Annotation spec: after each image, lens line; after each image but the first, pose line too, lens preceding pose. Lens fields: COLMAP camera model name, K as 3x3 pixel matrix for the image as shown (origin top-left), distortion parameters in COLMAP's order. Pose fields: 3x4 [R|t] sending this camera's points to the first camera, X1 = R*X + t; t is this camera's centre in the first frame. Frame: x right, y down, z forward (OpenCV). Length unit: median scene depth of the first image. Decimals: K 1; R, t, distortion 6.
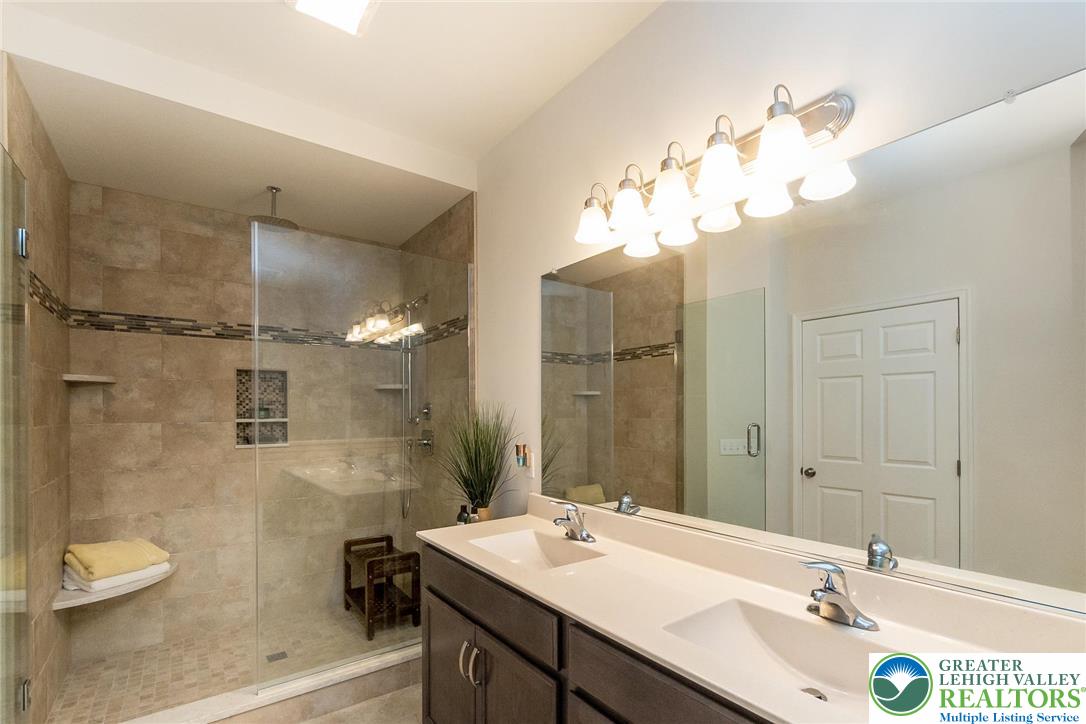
lens RADIAL K [[482.0, 0, 534.7], [0, 482.0, 409.6], [0, 0, 1]] dist [-0.011387, 0.000862]
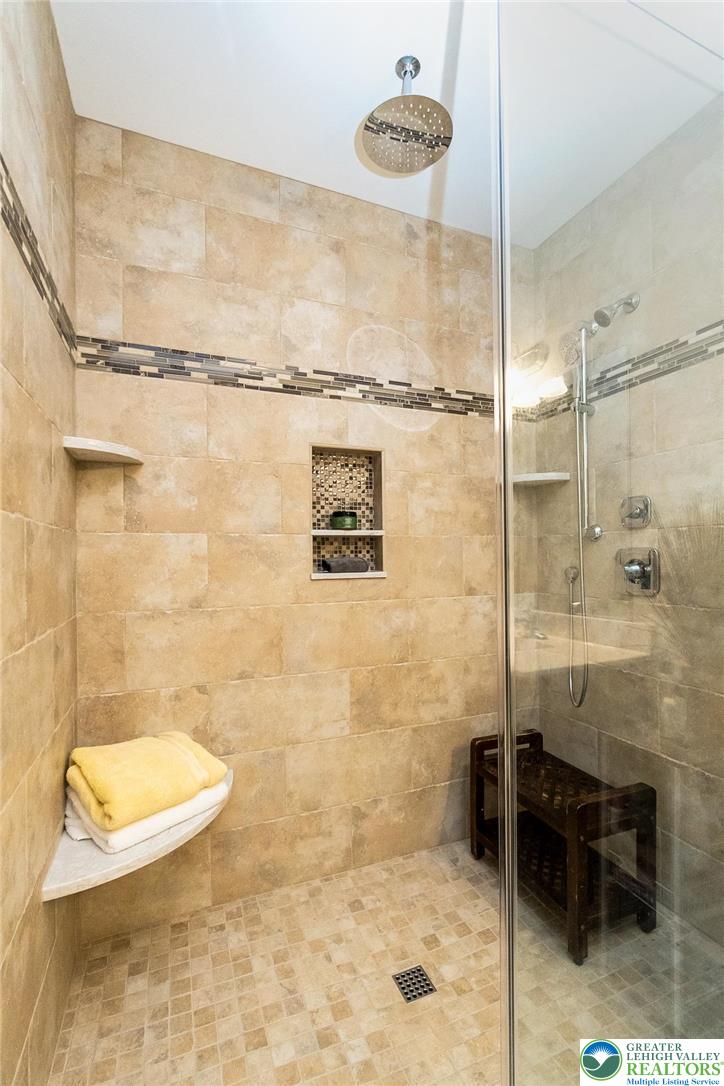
lens RADIAL K [[482.0, 0, 364.6], [0, 482.0, 548.5], [0, 0, 1]] dist [-0.011387, 0.000862]
pose [[0.967597, -0.007195, -0.252397, -0.438754], [0.006324, 0.999971, -0.004262, 0.049353], [0.252421, 0.002528, 0.967614, 0.471206]]
